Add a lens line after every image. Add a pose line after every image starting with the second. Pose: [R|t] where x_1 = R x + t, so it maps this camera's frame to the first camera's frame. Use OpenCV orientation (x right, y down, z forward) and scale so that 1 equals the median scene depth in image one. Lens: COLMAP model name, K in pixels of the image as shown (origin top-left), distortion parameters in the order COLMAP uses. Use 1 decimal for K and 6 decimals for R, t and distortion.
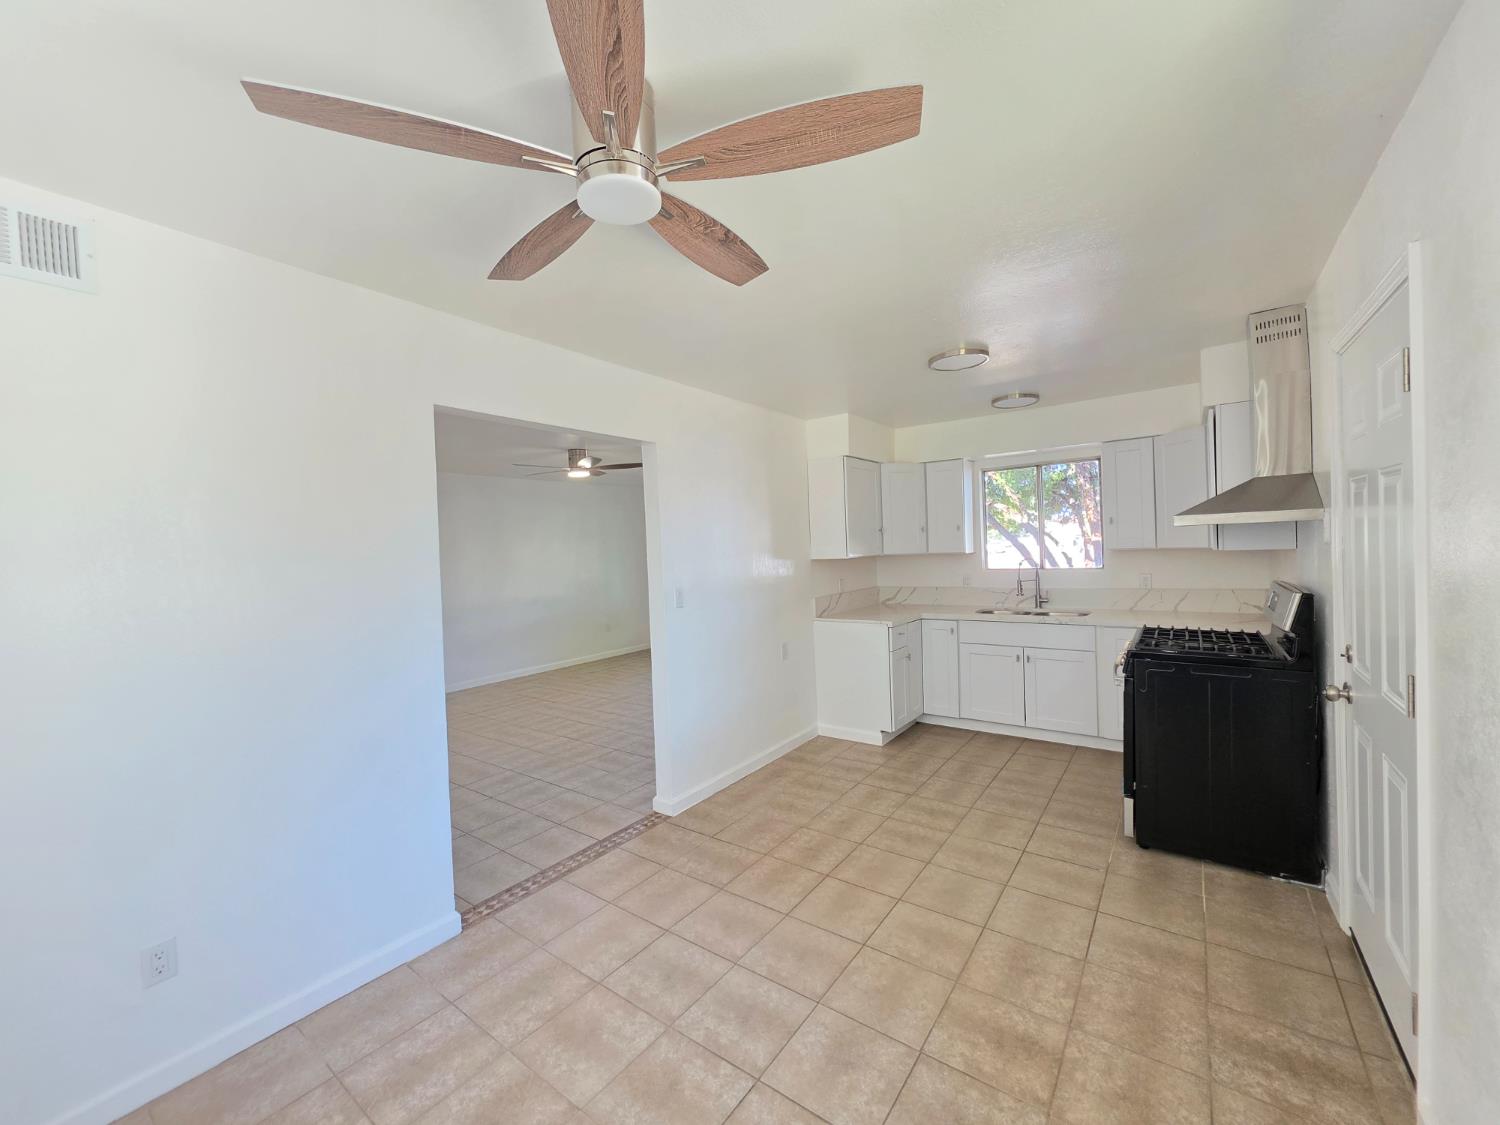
lens RADIAL K [[599.4, 0, 750.2], [0, 599.4, 560.6], [0, 0, 1]] dist [-0.000680, -0.000041]
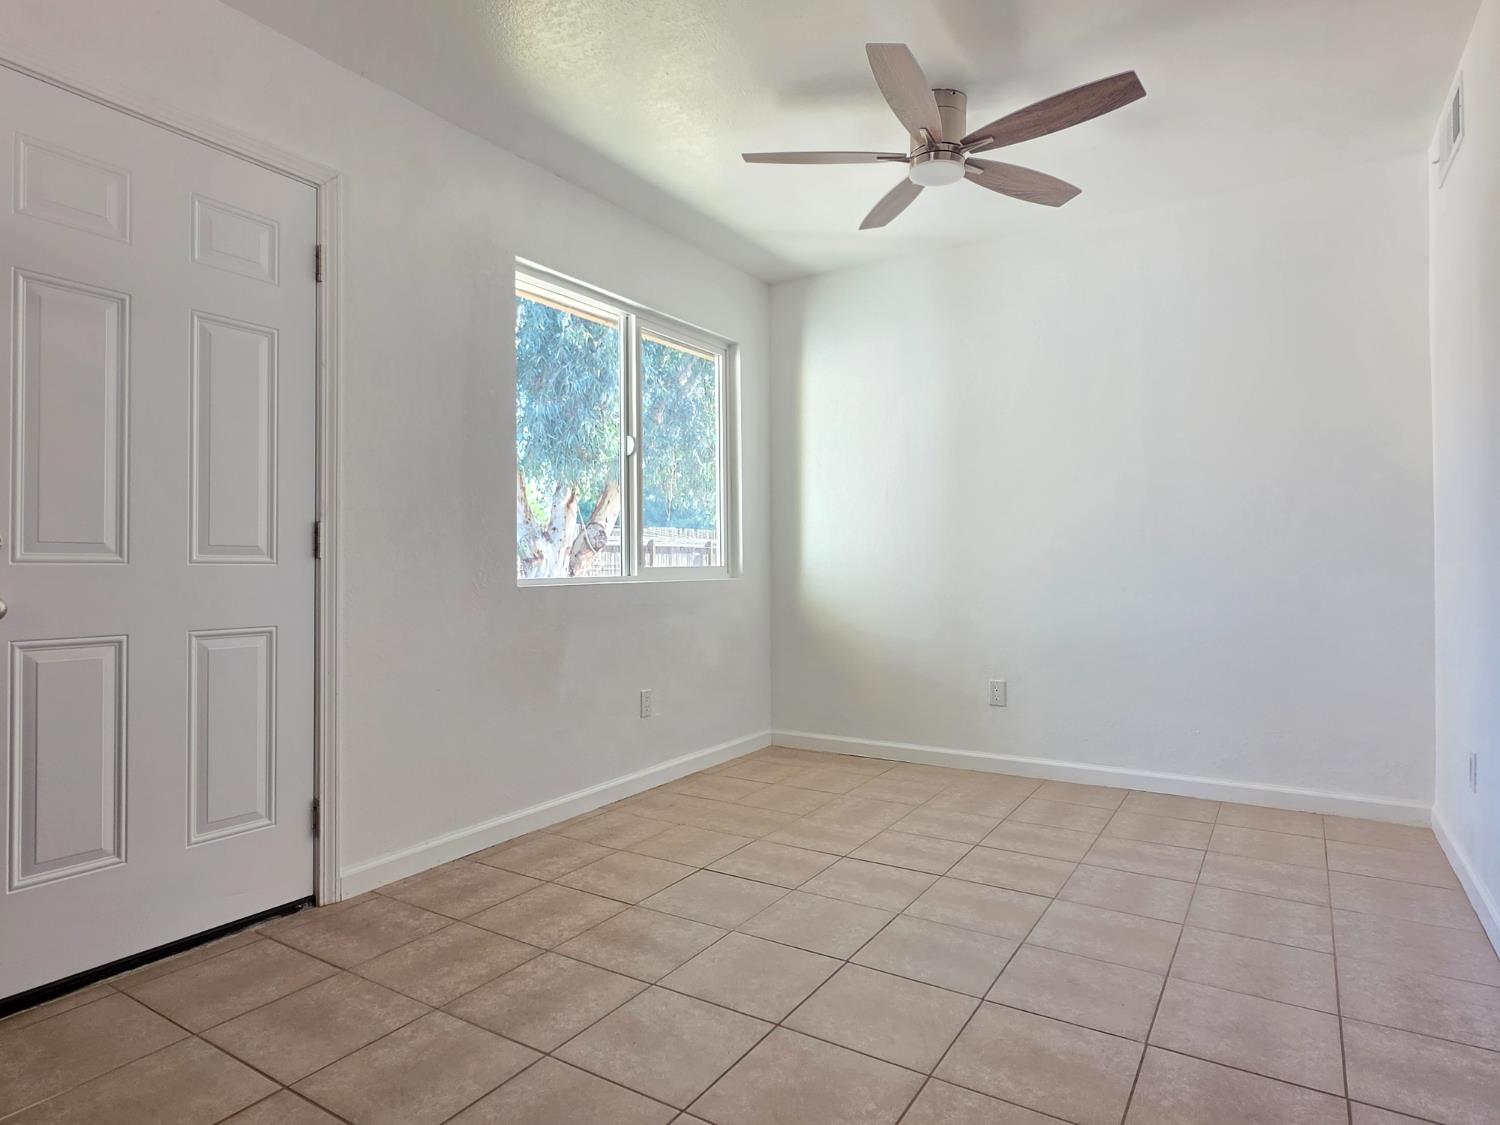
lens RADIAL K [[861.1, 0, 750.2], [0, 861.1, 559.0], [0, 0, 1]] dist [-0.003286, -0.000550]
pose [[-0.997056, 0.040247, -0.065258, 0.282489], [0.038553, 0.998891, 0.027026, 0.189473], [0.066274, 0.024431, -0.997502, 2.035049]]
